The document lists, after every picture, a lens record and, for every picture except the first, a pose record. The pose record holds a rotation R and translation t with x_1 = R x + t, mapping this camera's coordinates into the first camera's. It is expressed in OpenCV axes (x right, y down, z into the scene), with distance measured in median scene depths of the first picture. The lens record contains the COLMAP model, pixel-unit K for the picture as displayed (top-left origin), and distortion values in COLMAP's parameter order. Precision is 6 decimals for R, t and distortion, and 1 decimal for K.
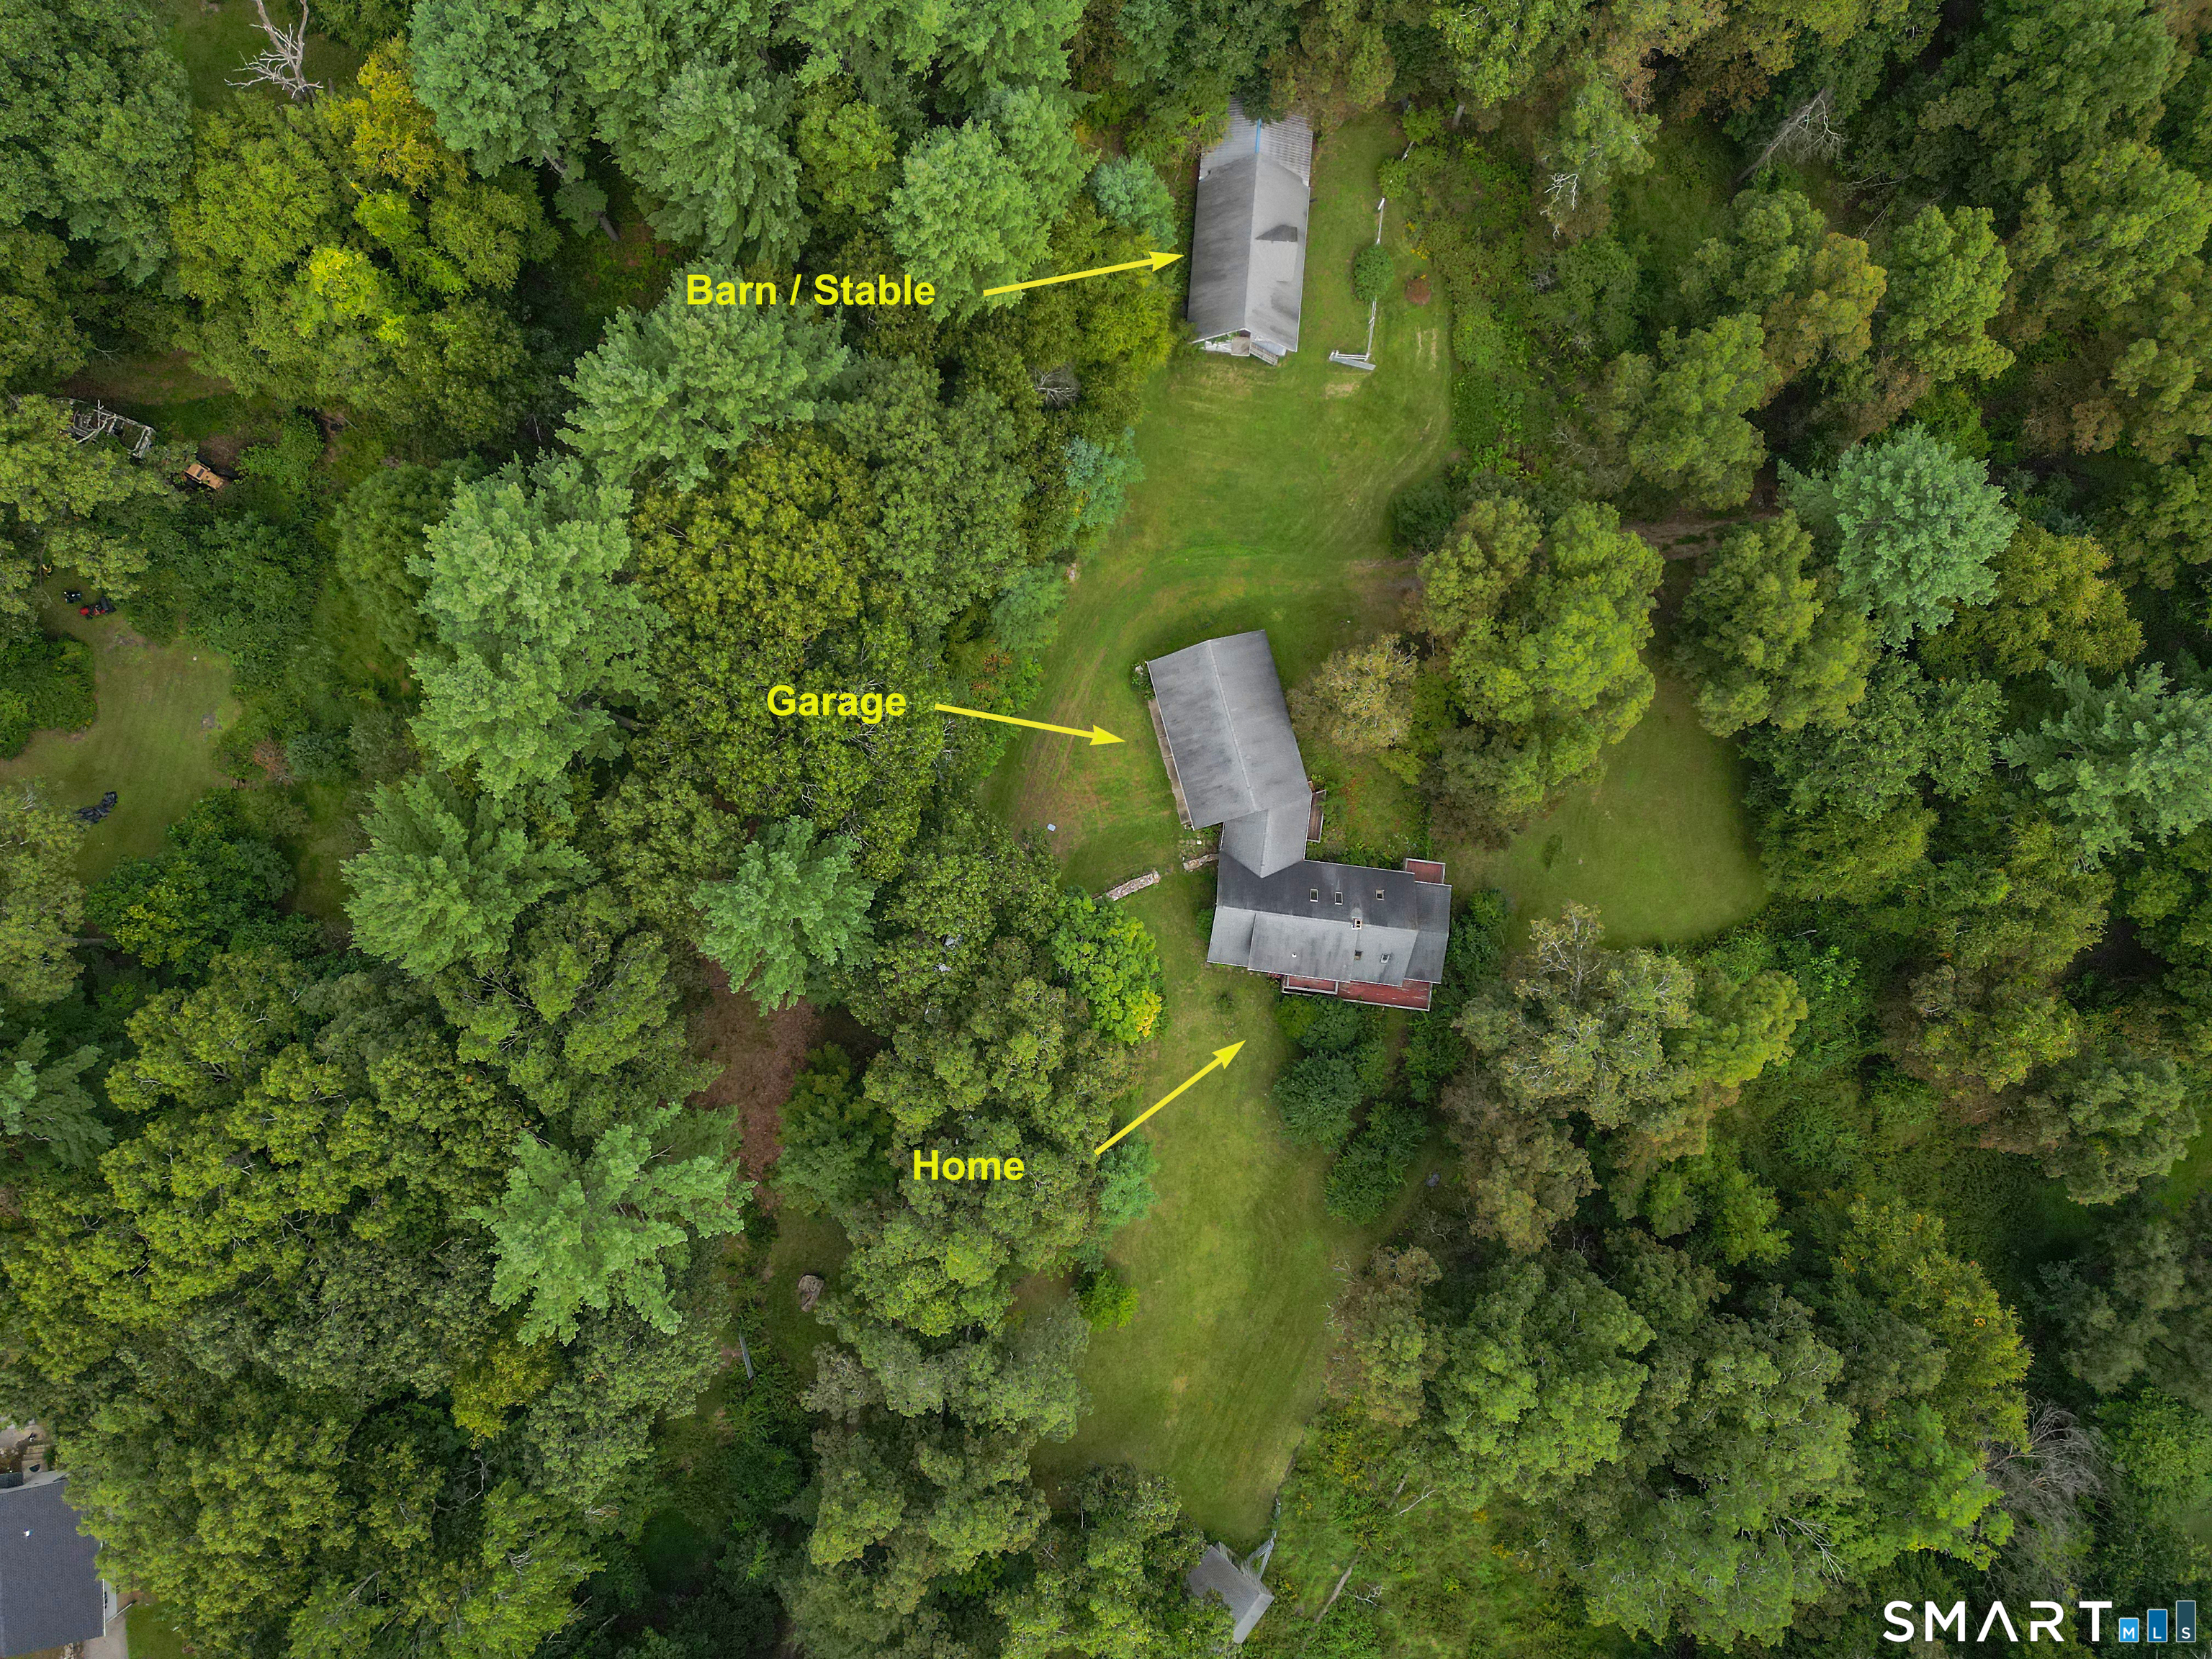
lens RADIAL K [[1557.4, 0, 1102.9], [0, 1557.4, 833.1], [0, 0, 1]] dist [0.059309, -0.036506]
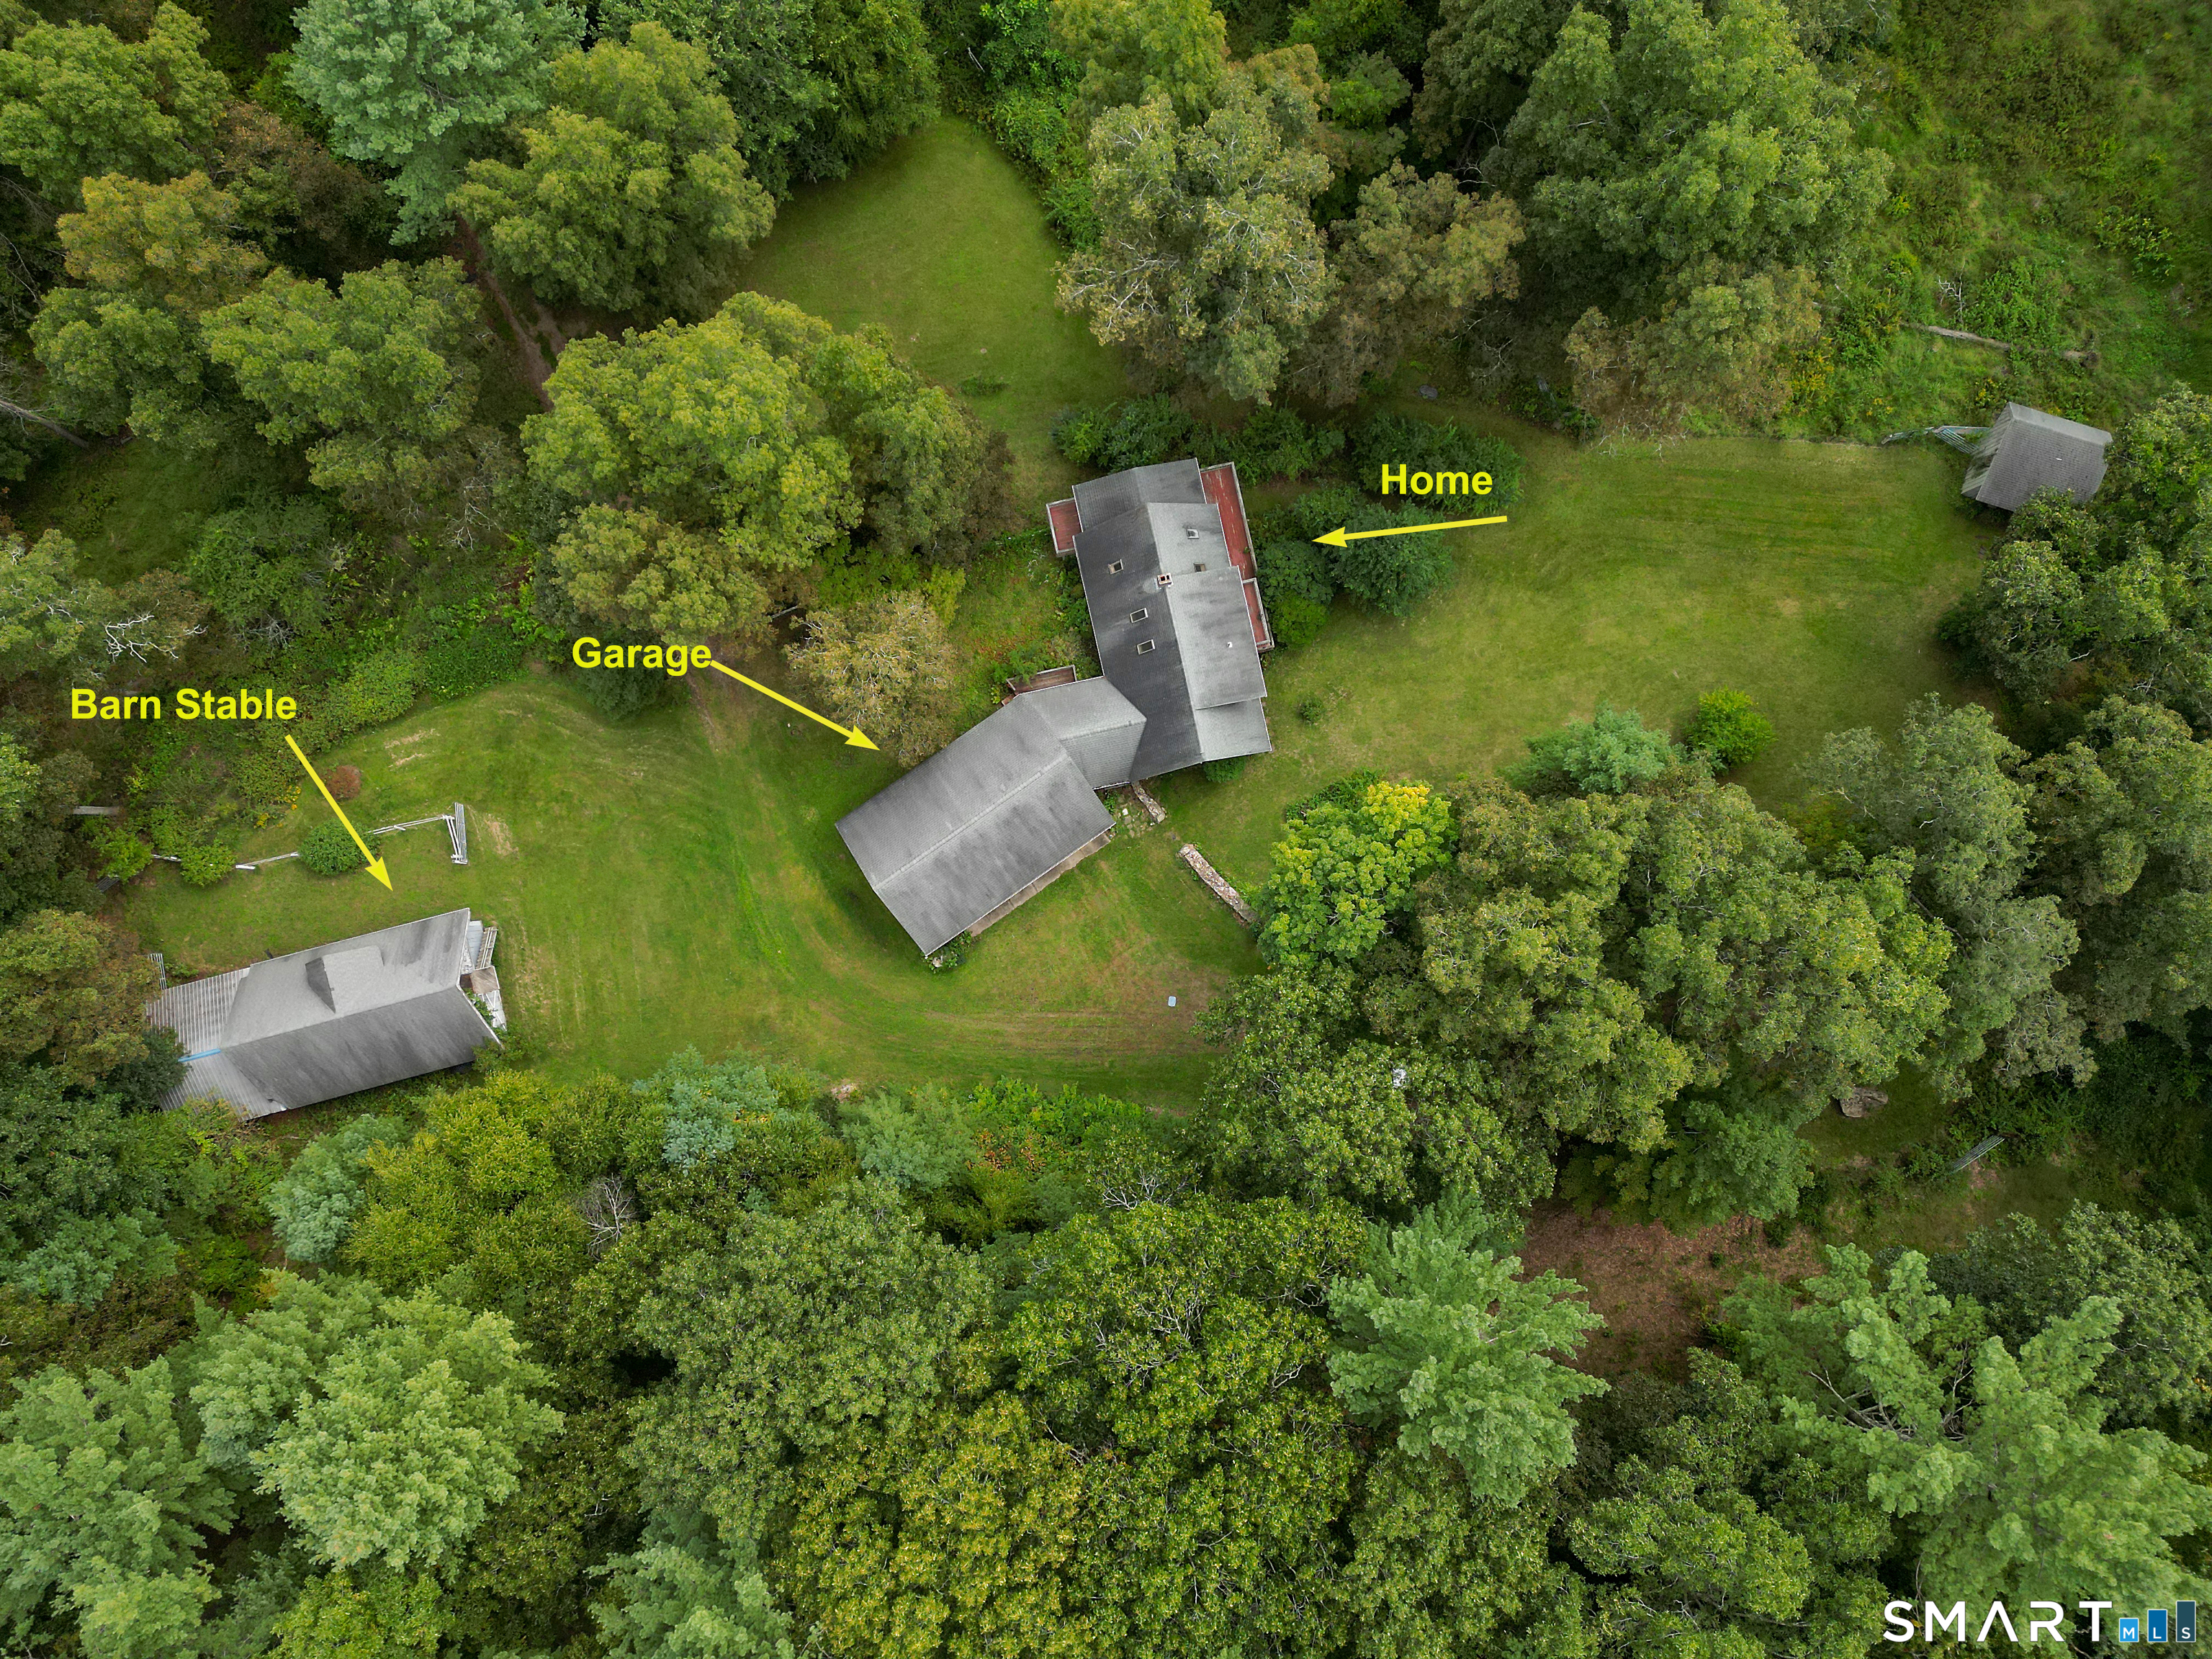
lens RADIAL K [[1557.4, 0, 1104.6], [0, 1557.4, 817.9], [0, 0, 1]] dist [0.059309, -0.036506]
pose [[-0.333414, -0.941364, 0.051658, 0.027922], [0.942435, -0.331308, 0.045293, -0.047336], [-0.025523, 0.063786, 0.997637, 0.283327]]
